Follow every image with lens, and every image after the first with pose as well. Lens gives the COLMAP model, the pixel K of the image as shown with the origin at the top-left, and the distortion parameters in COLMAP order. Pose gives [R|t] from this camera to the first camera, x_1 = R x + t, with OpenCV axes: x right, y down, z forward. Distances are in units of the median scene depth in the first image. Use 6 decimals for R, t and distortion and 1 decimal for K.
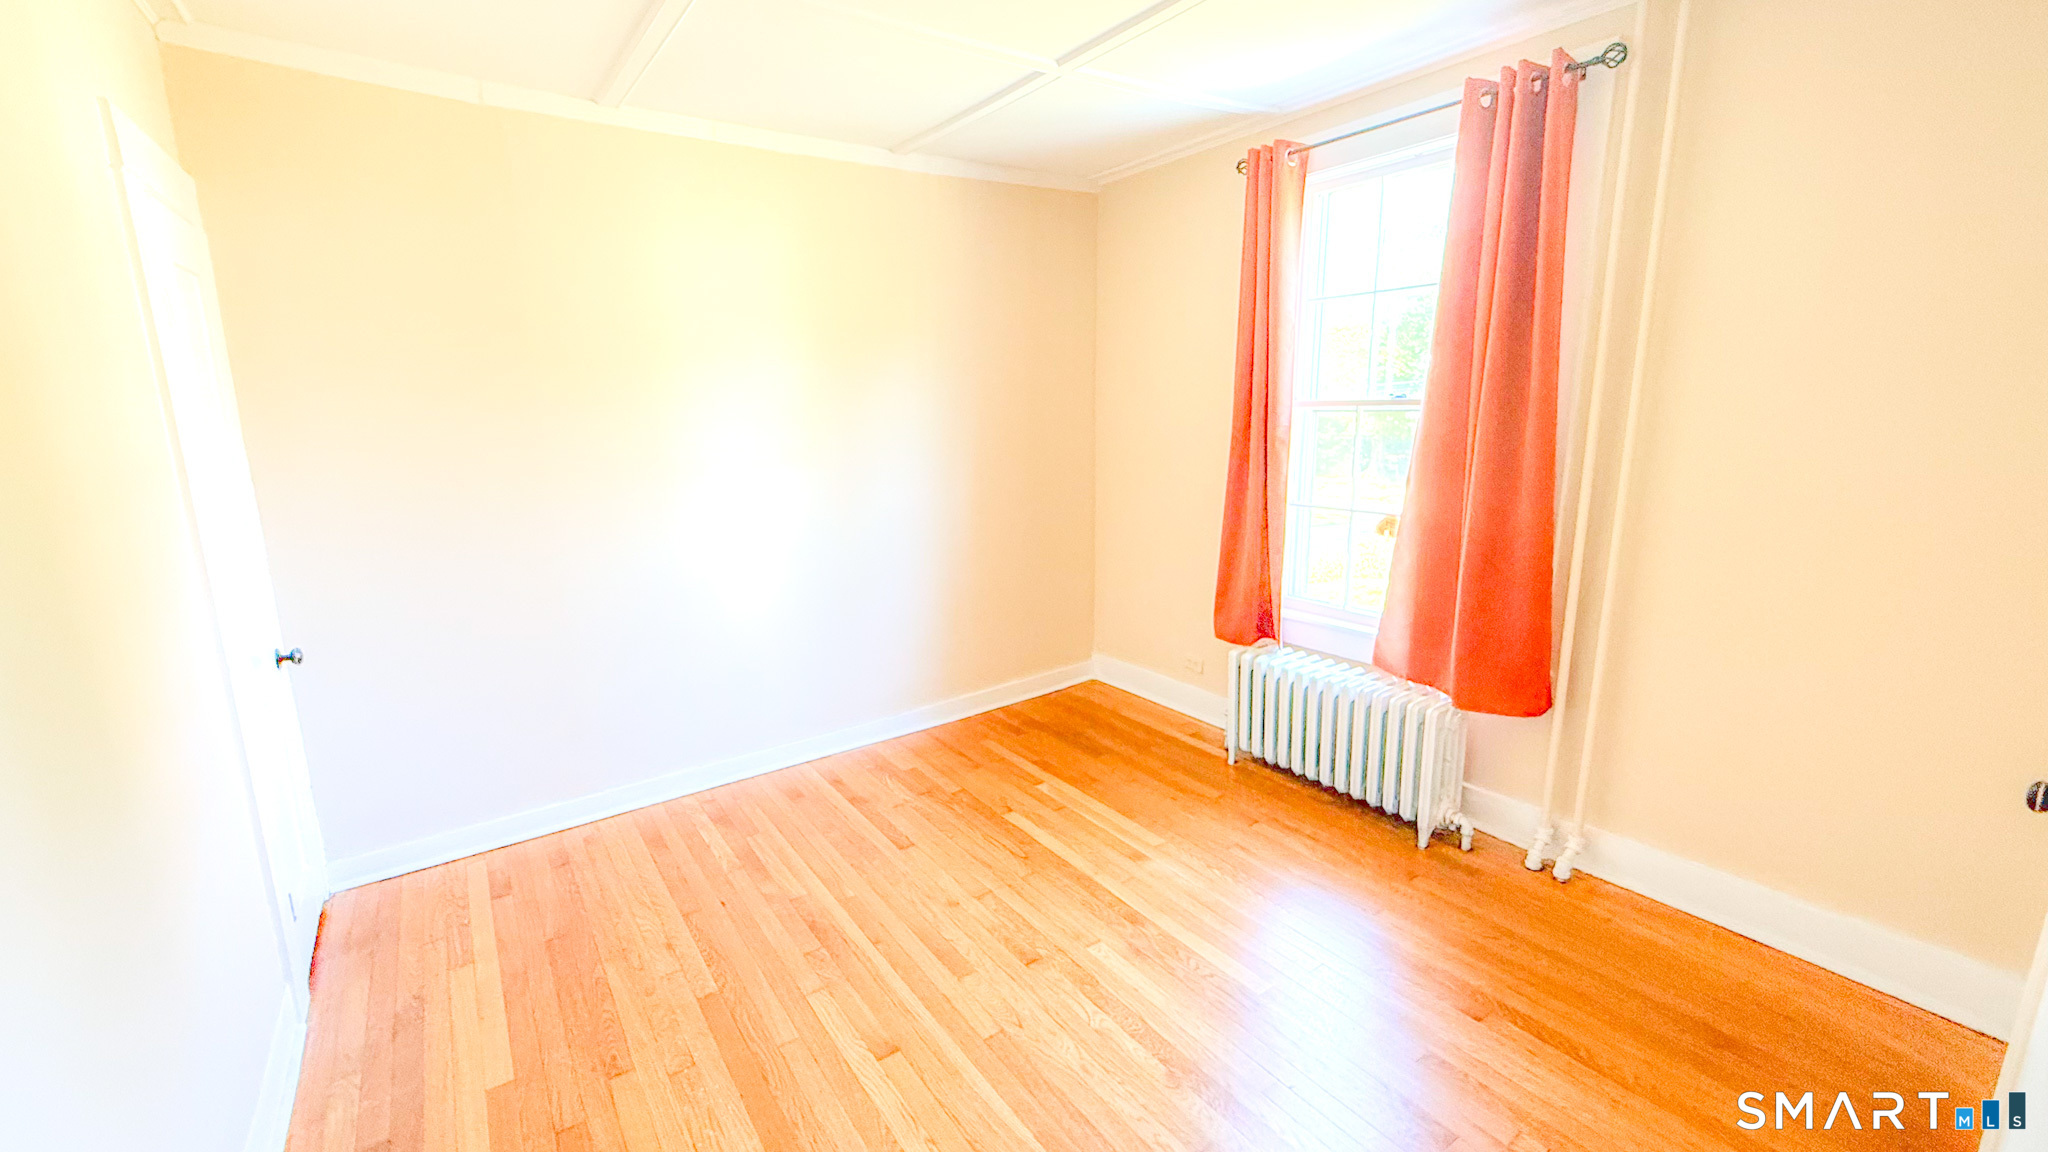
lens RADIAL K [[836.7, 0, 1029.0], [0, 836.7, 579.3], [0, 0, 1]] dist [-0.002941, -0.000033]
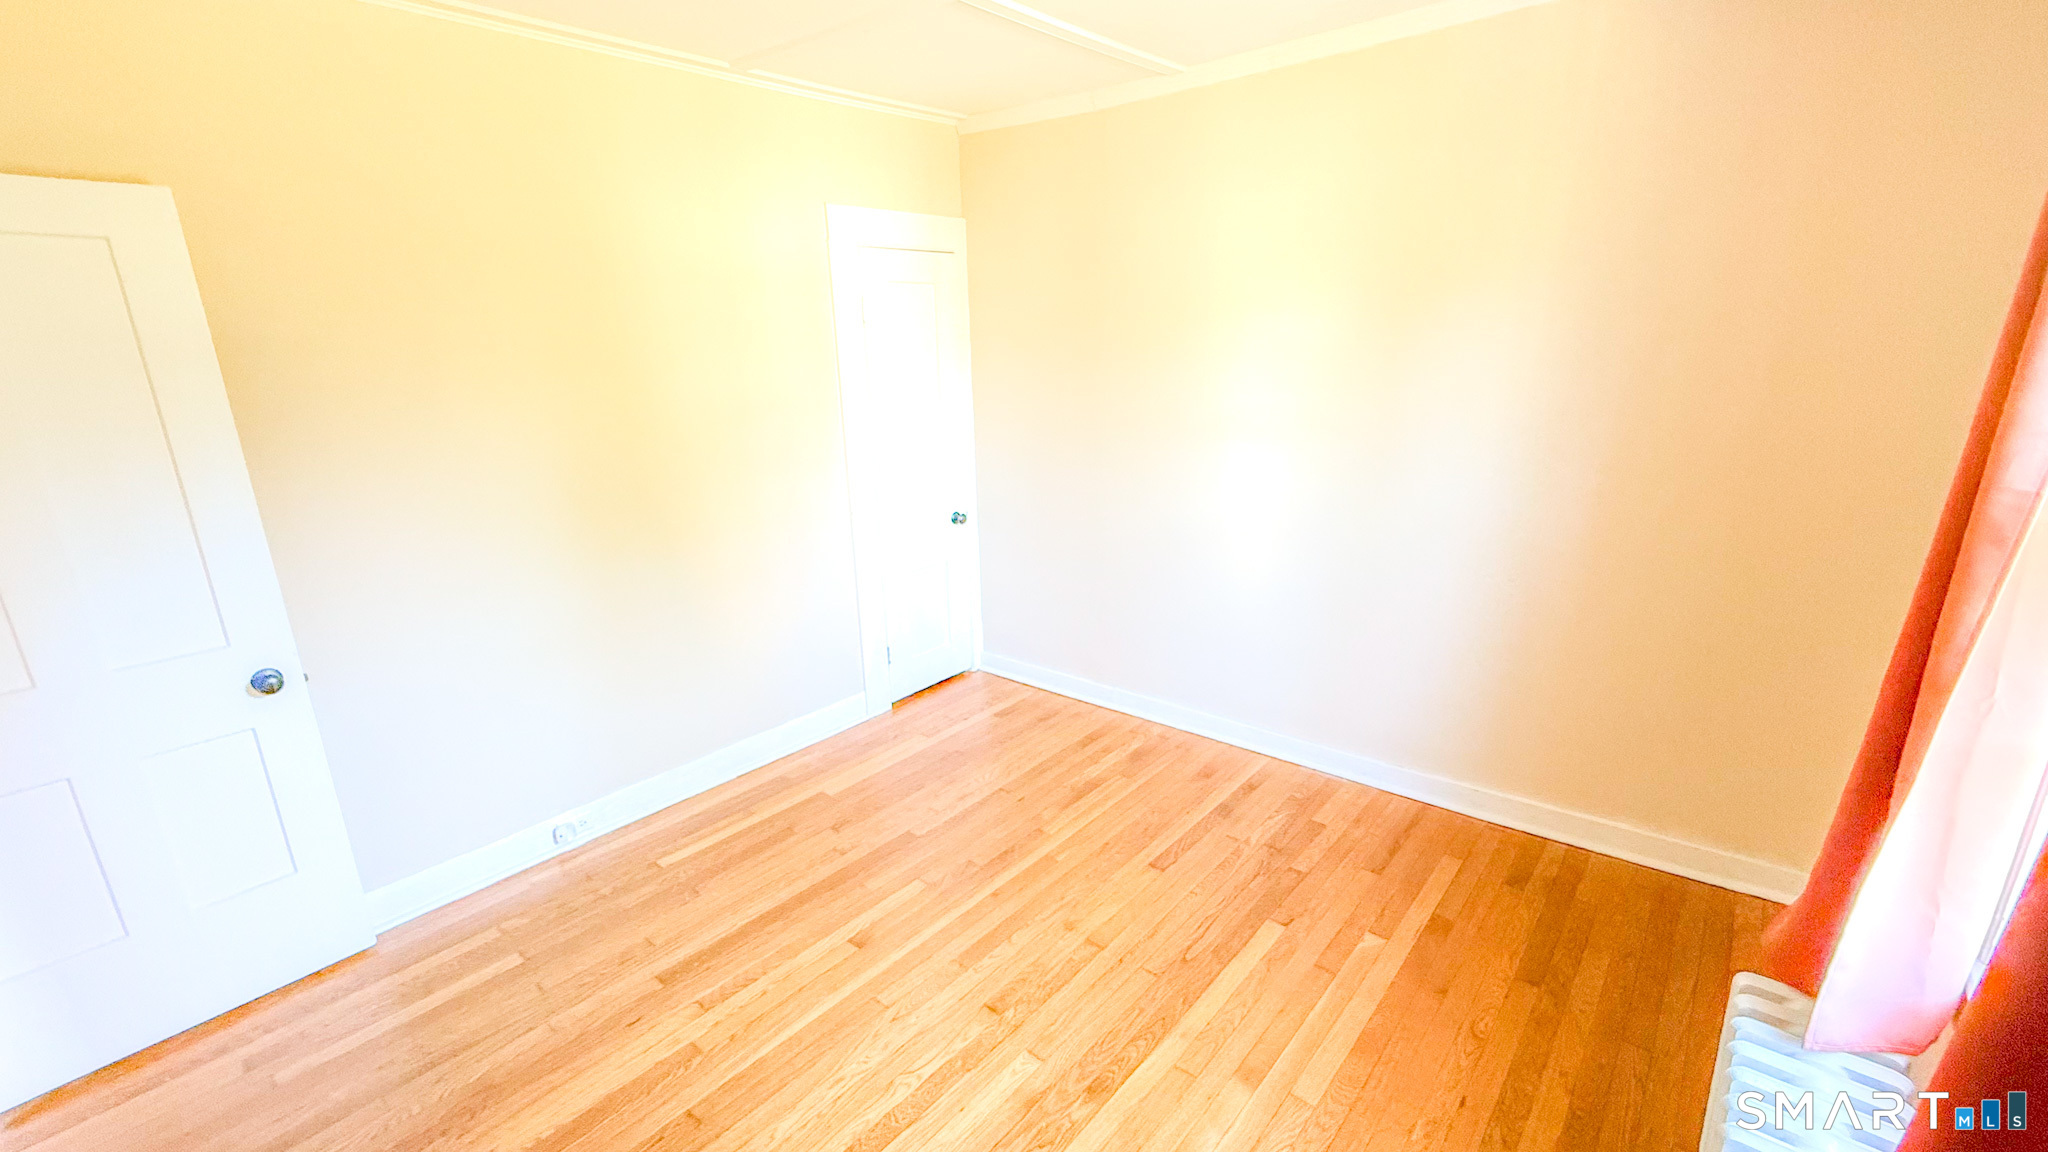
lens RADIAL K [[836.7, 0, 1024.7], [0, 836.7, 576.8], [0, 0, 1]] dist [-0.002941, -0.000033]
pose [[0.237591, 0.273901, -0.931949, 0.579443], [-0.176553, 0.955618, 0.235847, -0.171316], [0.955186, 0.108504, 0.275404, 0.573623]]
